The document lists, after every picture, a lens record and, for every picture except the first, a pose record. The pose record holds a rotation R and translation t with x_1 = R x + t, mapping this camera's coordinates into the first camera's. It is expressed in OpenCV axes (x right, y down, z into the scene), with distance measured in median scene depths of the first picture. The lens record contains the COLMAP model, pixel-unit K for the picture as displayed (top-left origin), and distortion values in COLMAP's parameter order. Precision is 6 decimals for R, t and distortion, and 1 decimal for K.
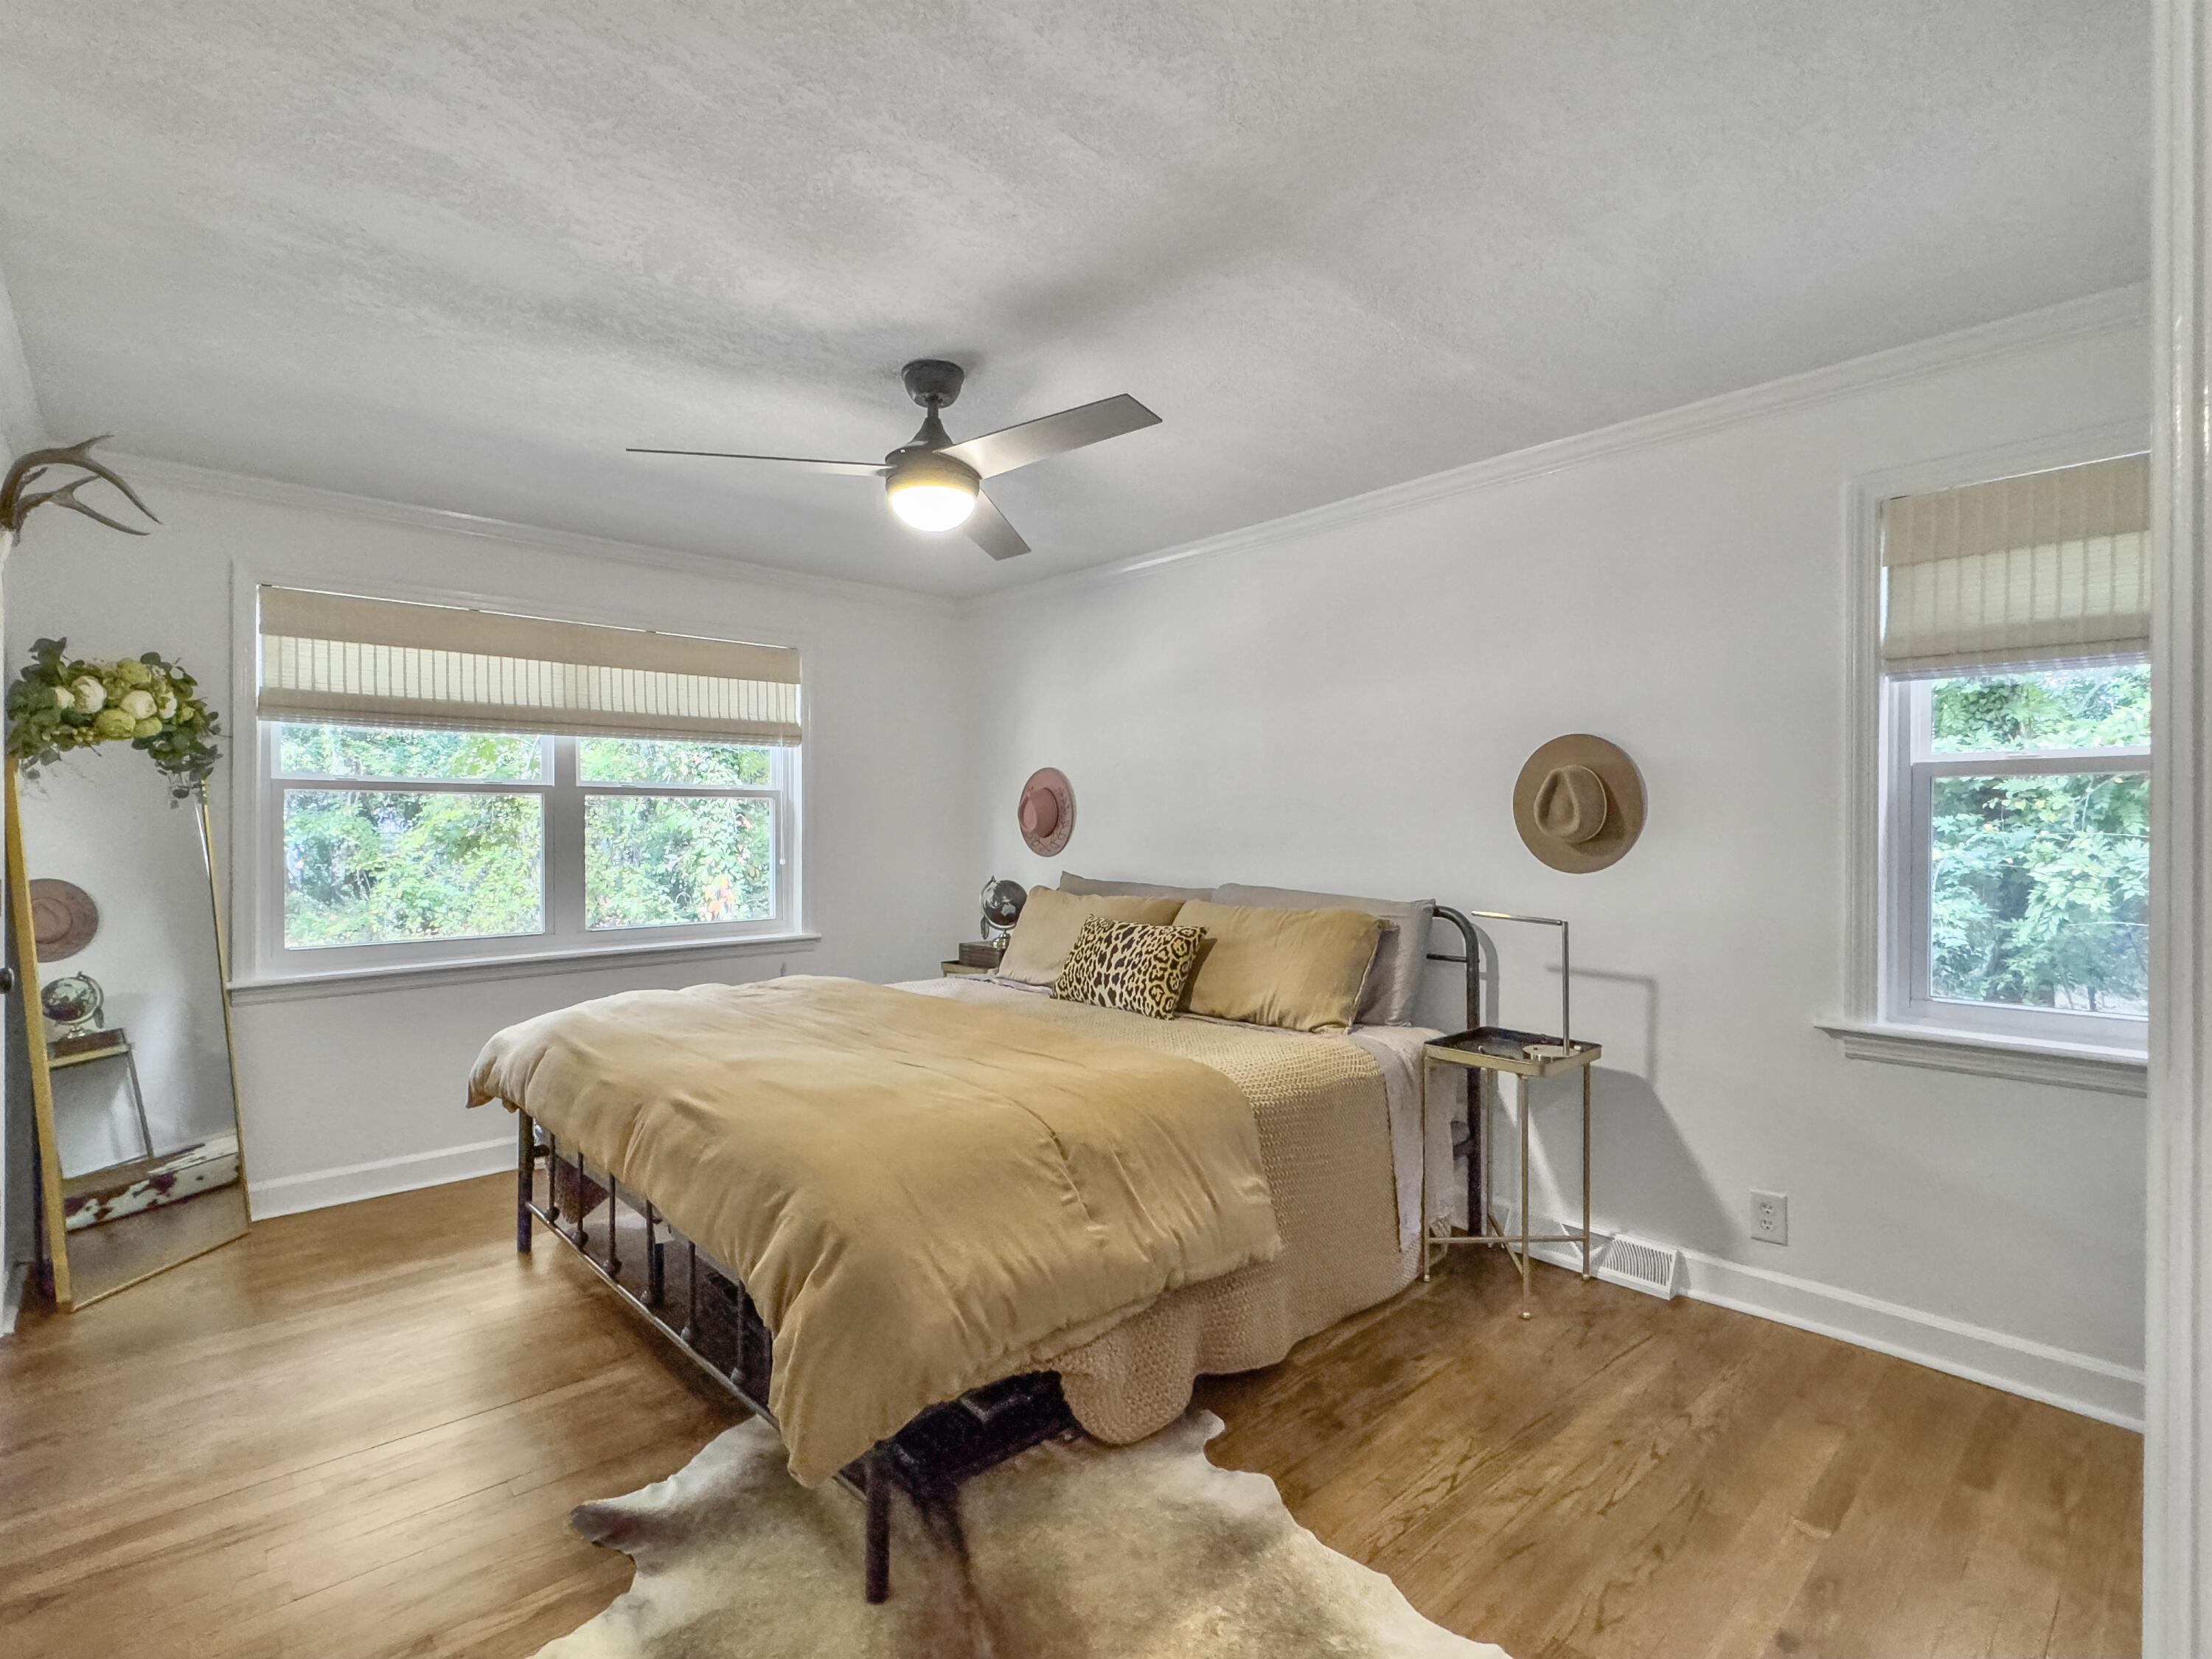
lens RADIAL K [[1036.4, 0, 1121.2], [0, 1036.4, 828.3], [0, 0, 1]] dist [-0.000854, 0.000562]
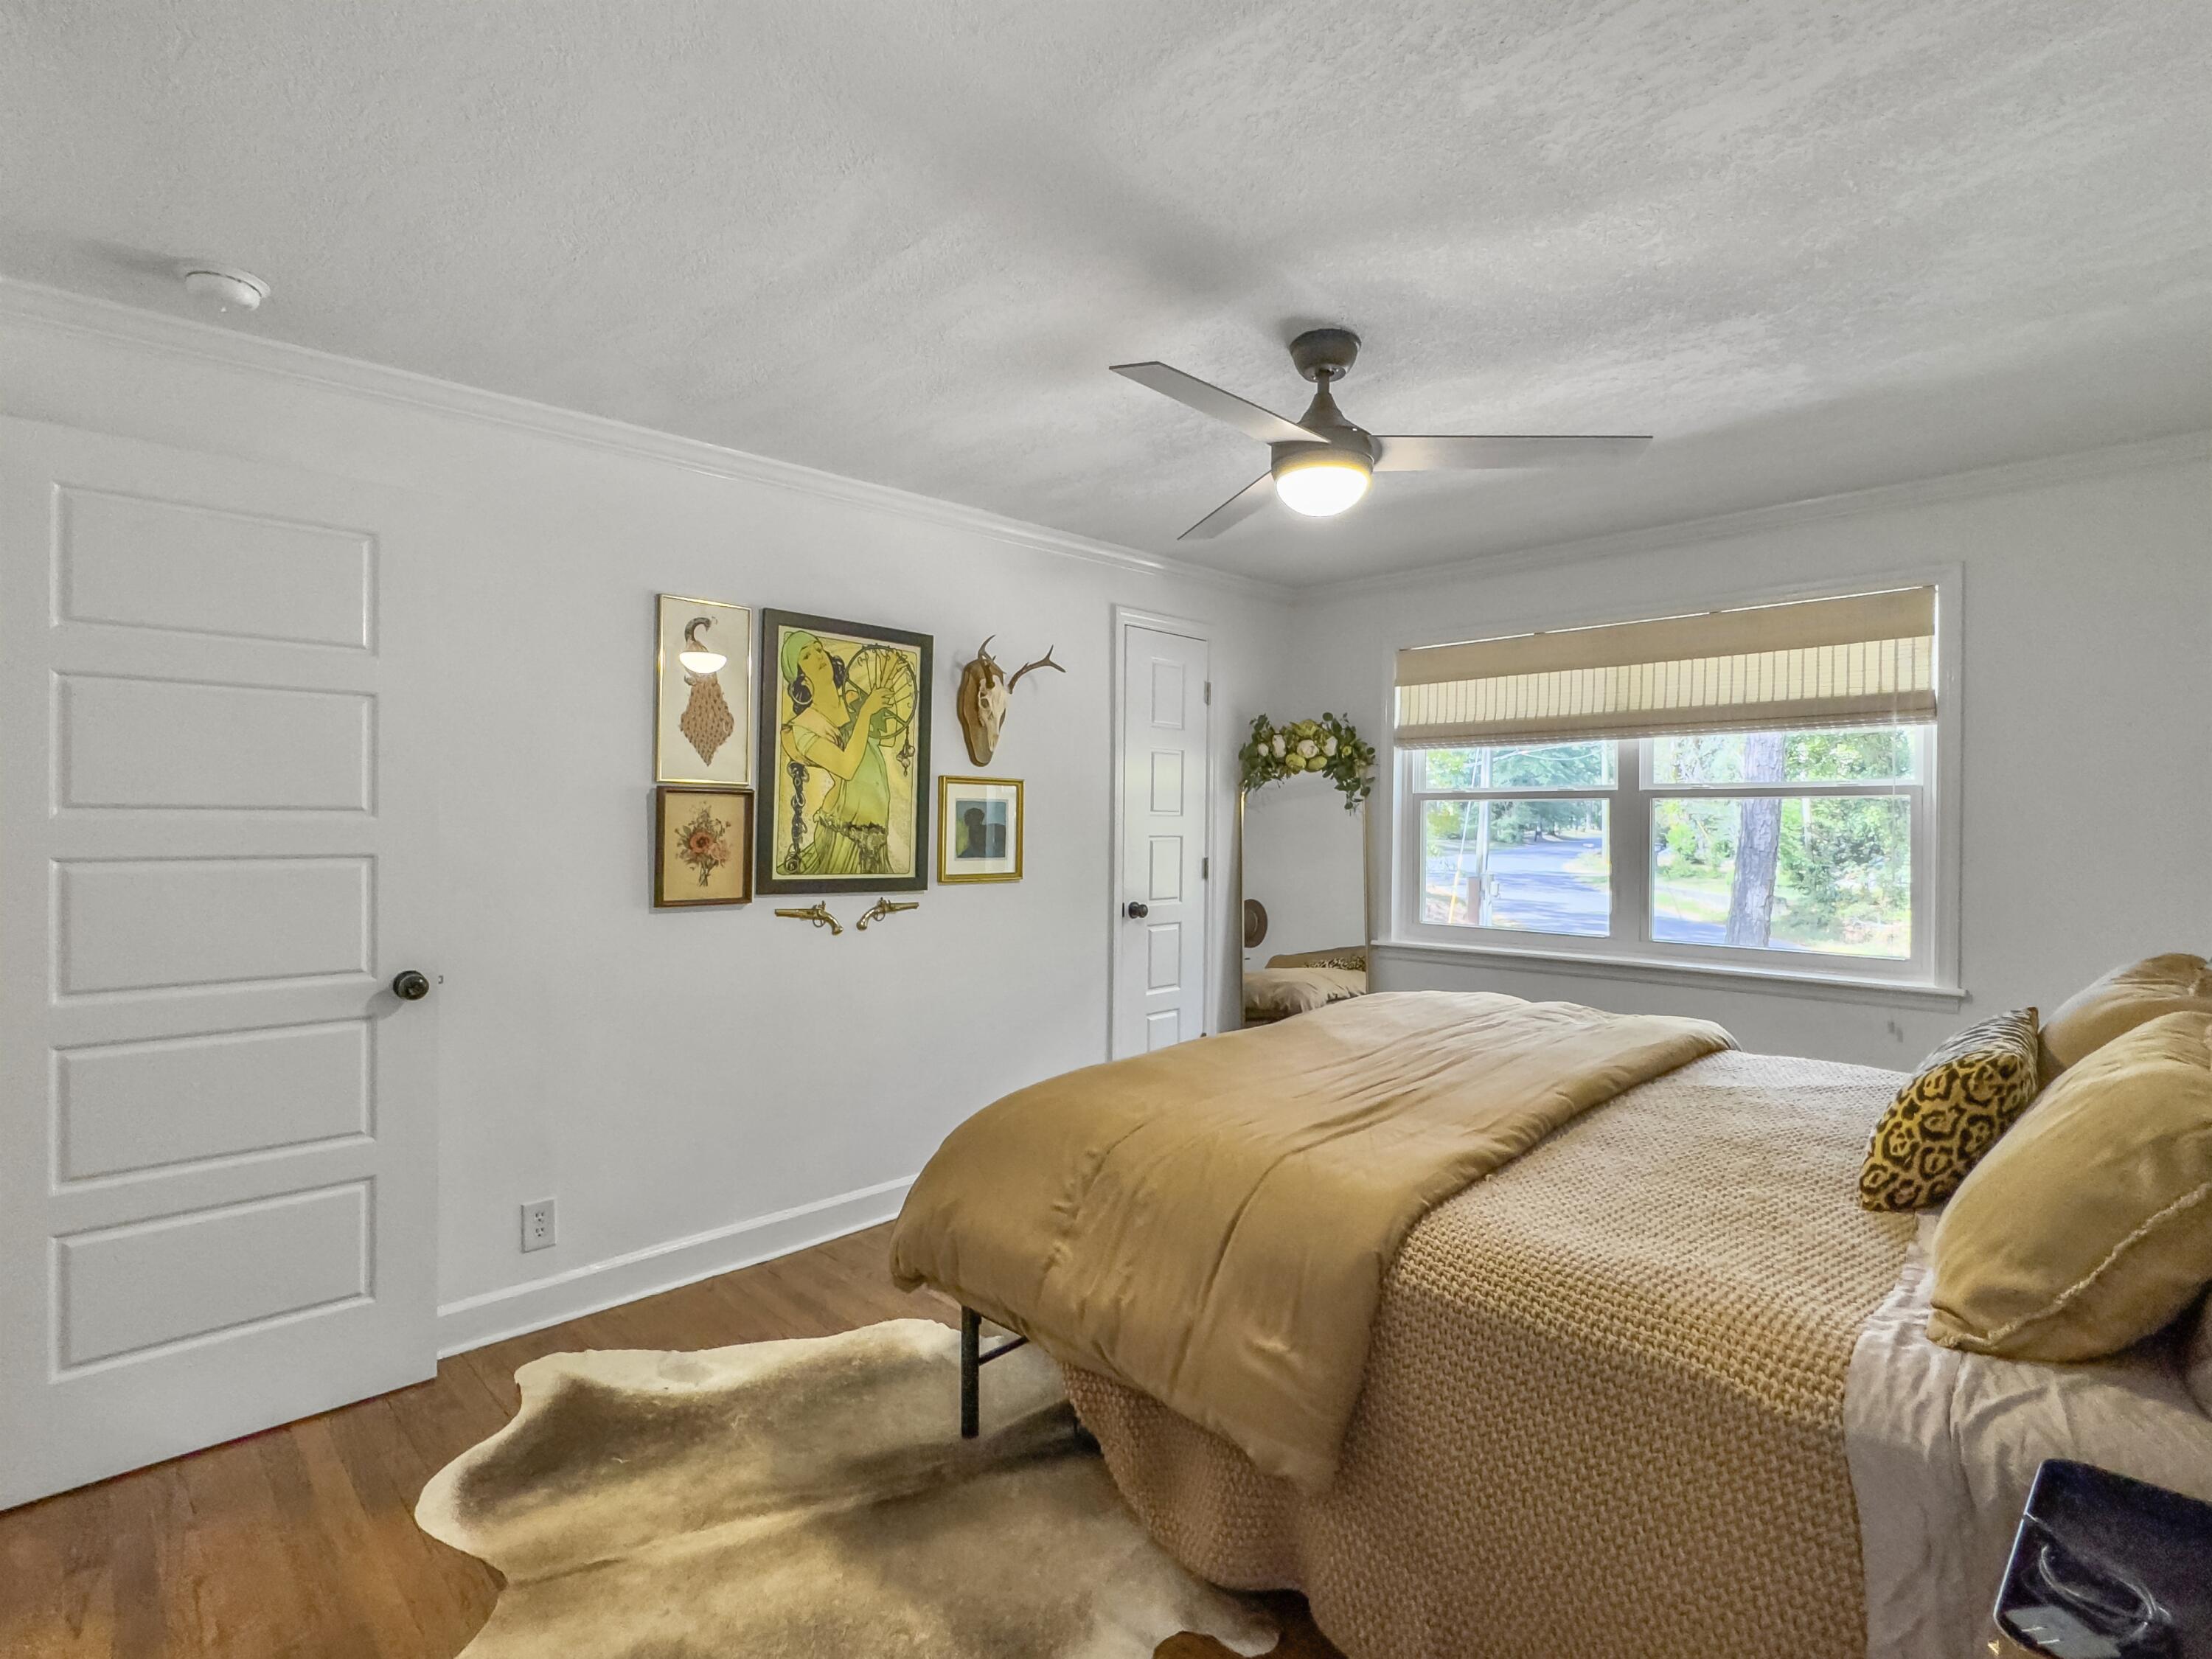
lens RADIAL K [[1069.7, 0, 1099.3], [0, 1069.7, 818.8], [0, 0, 1]] dist [-0.004387, -0.000744]
pose [[0.050636, -0.001897, -0.998715, 0.454750], [-0.008705, 0.999959, -0.002340, -0.006917], [0.998679, 0.008813, 0.050618, 0.453333]]
